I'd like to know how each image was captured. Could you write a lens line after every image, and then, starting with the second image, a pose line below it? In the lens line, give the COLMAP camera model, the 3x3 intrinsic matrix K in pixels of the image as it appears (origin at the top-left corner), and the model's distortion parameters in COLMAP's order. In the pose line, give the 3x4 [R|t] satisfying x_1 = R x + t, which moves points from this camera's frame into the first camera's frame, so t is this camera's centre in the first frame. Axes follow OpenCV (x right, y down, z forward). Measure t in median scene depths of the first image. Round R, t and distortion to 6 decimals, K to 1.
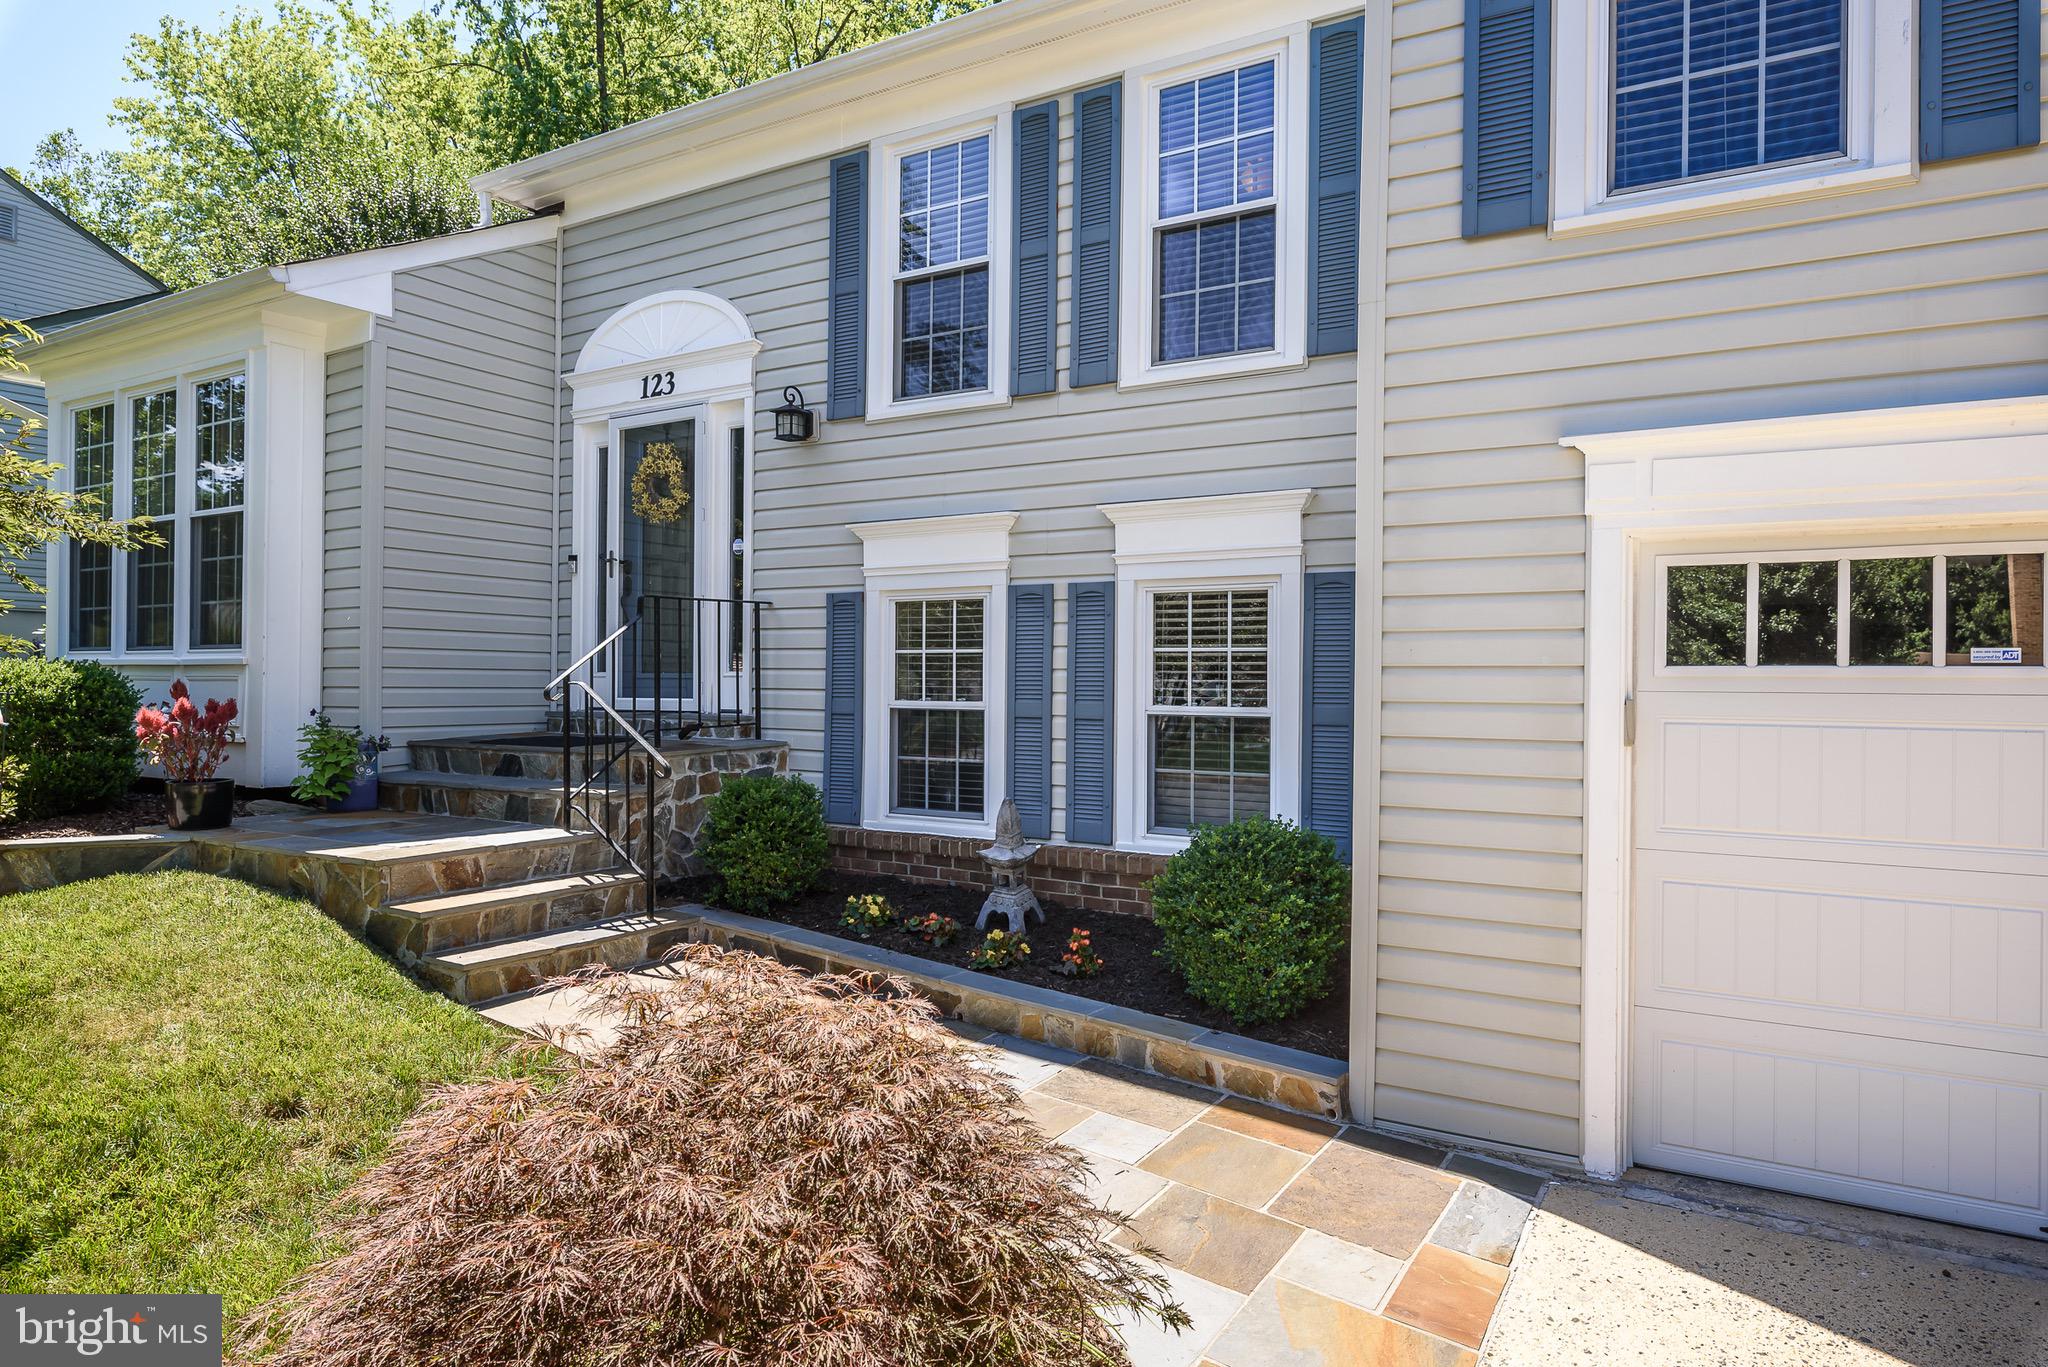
lens RADIAL K [[1230.5, 0, 1024.0], [0, 1230.5, 683.5], [0, 0, 1]] dist [0.001527, -0.000285]
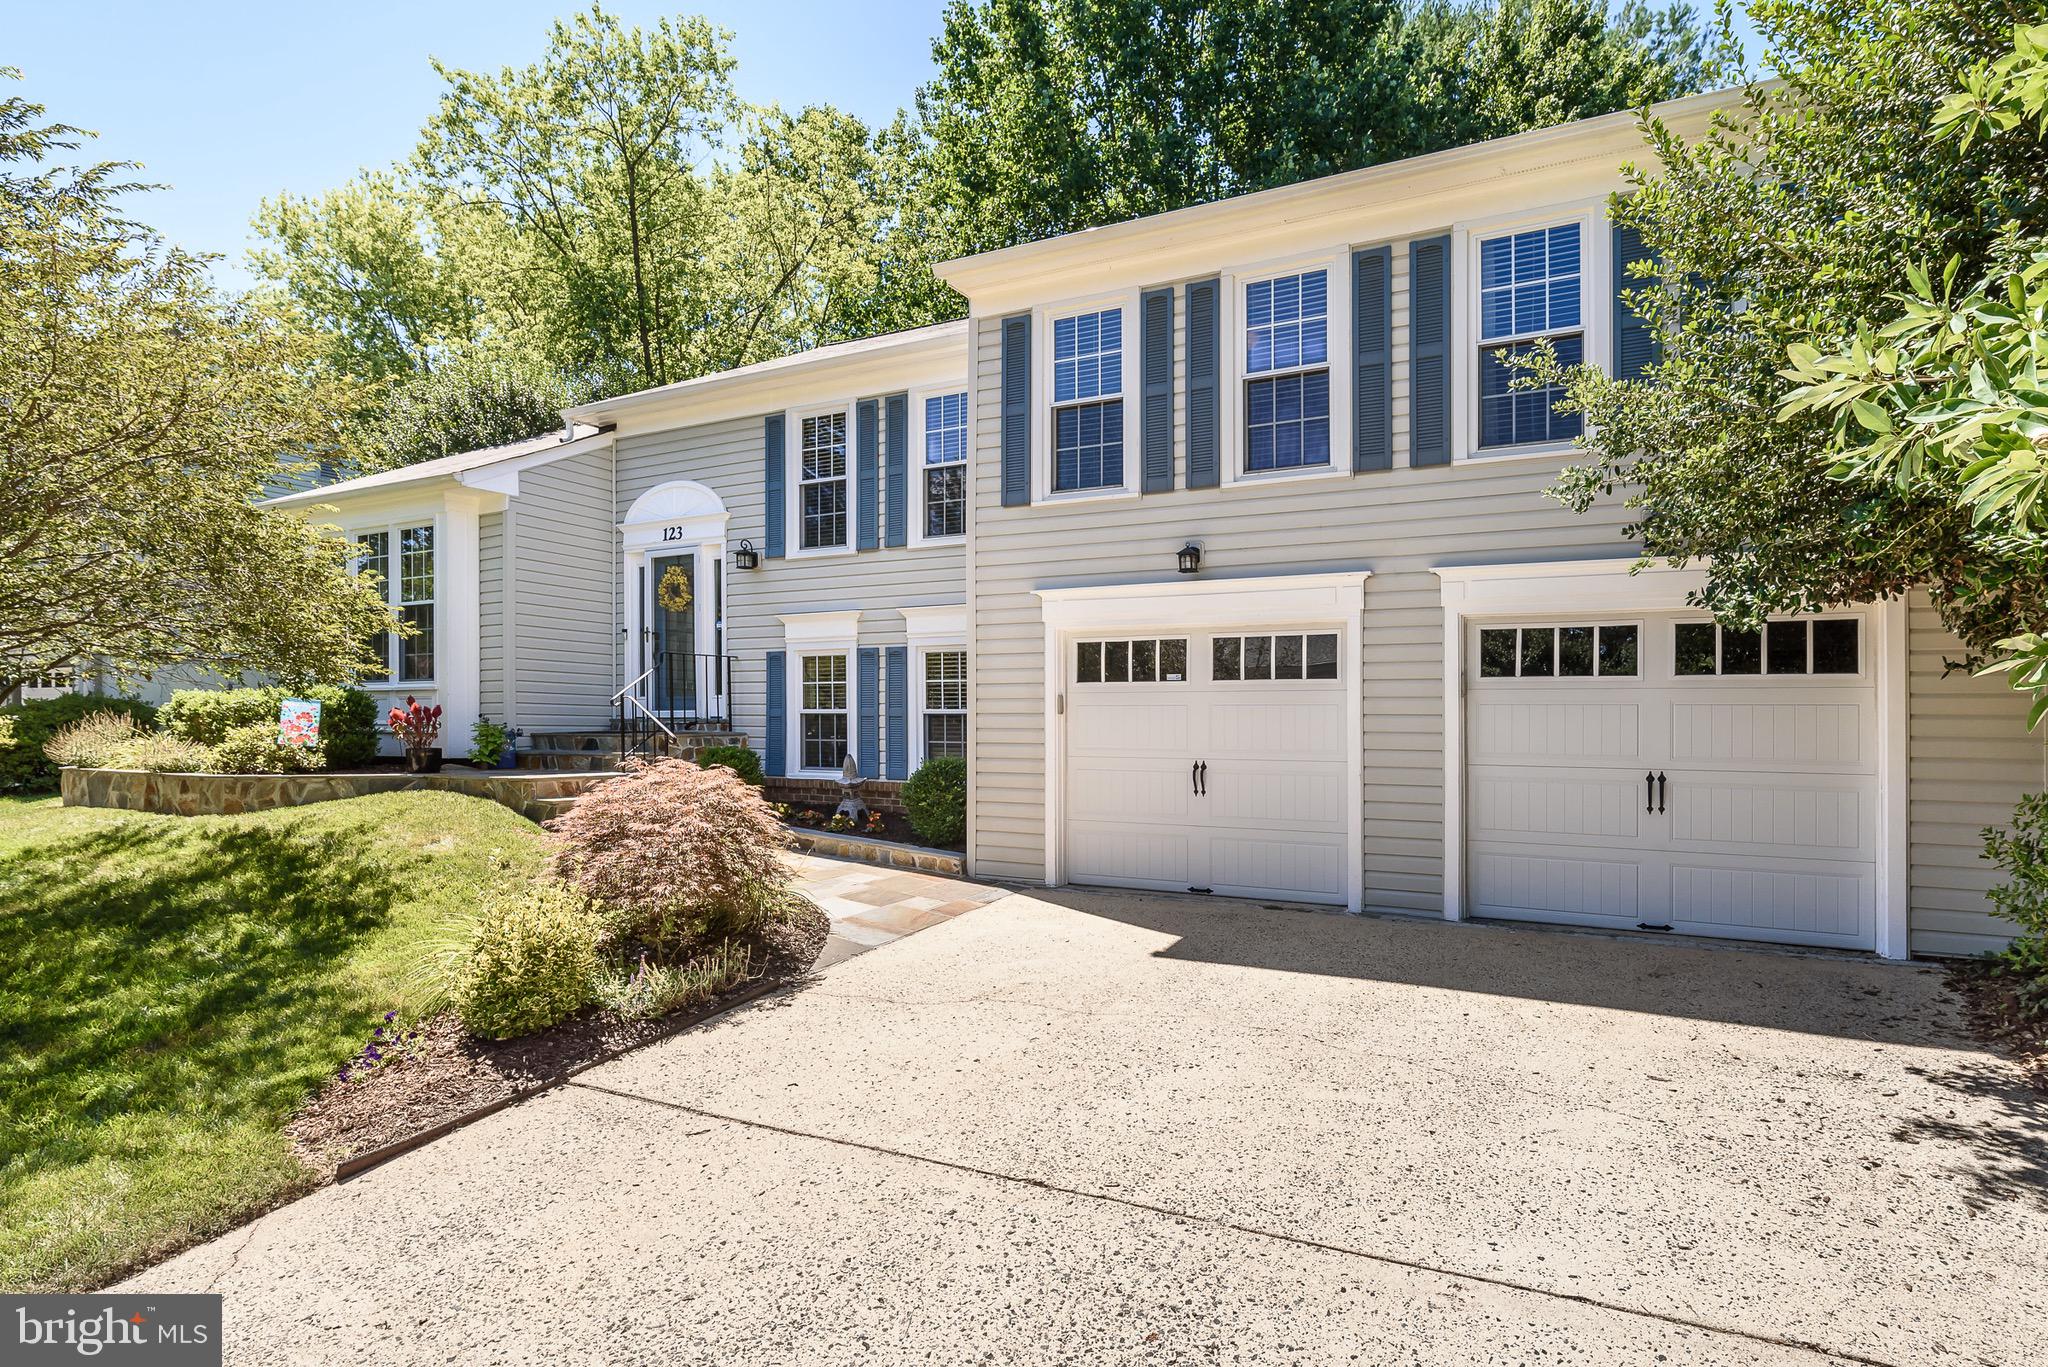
lens RADIAL K [[1018.5, 0, 1093.2], [0, 1018.5, 763.9], [0, 0, 1]] dist [0.000640, 0.000009]
pose [[0.996914, -0.002097, 0.078473, 0.222210], [-0.000495, 0.999455, 0.032999, 0.047005], [-0.078500, -0.032936, 0.996370, -0.606831]]
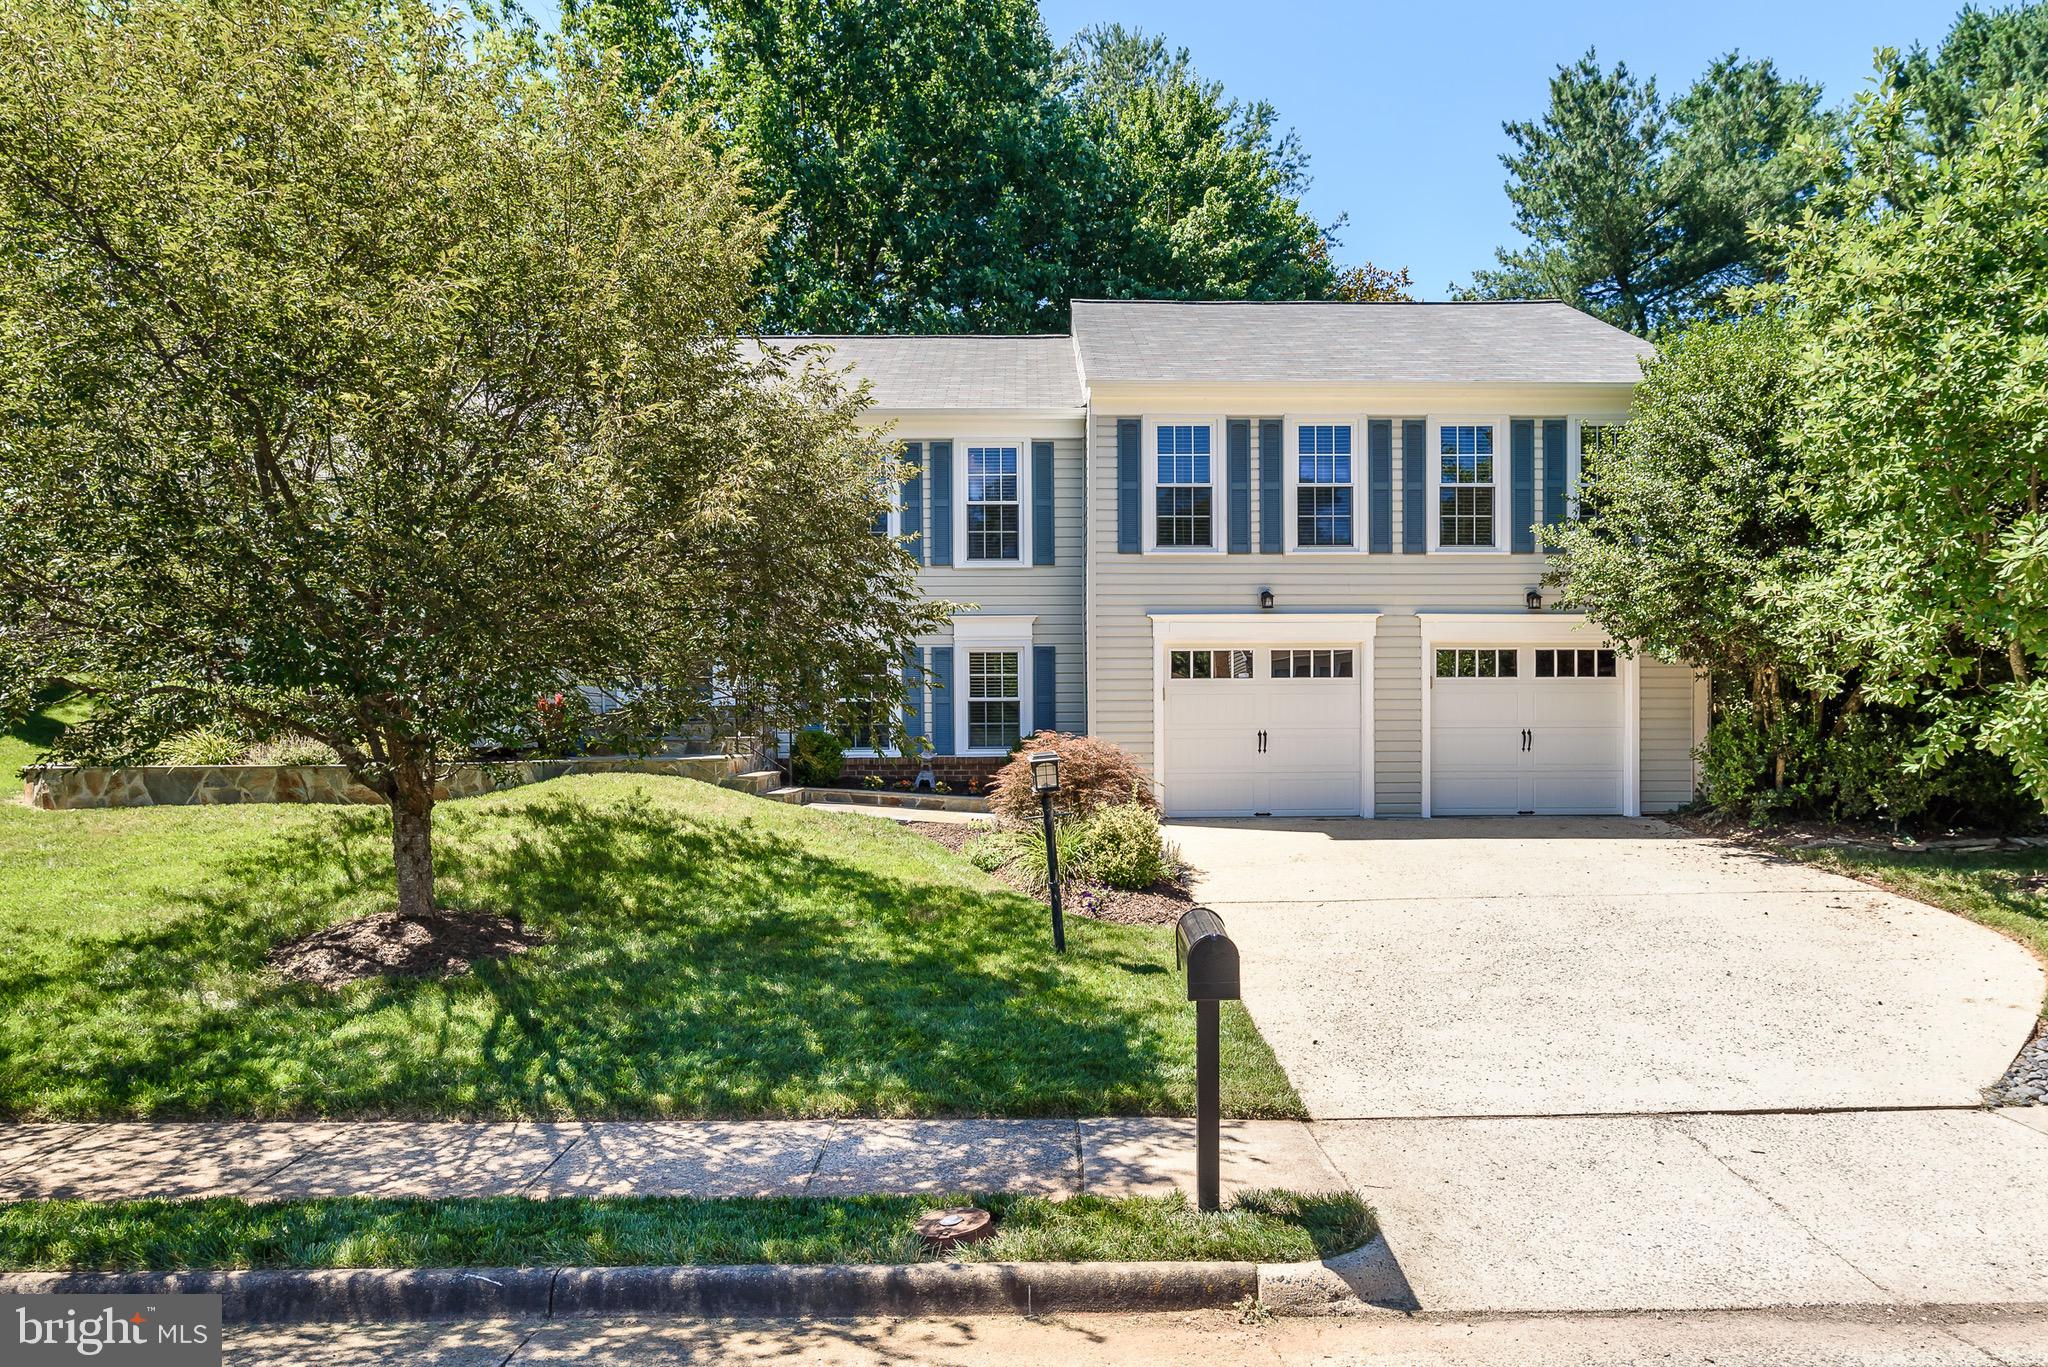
lens RADIAL K [[1192.4, 0, 1025.7], [0, 1192.4, 808.2], [0, 0, 1]] dist [0.008726, 0.000051]
pose [[0.866422, -0.046417, 0.497150, -0.909071], [0.012270, 0.997348, 0.071736, 0.062014], [-0.499161, -0.056054, 0.864694, -1.044747]]
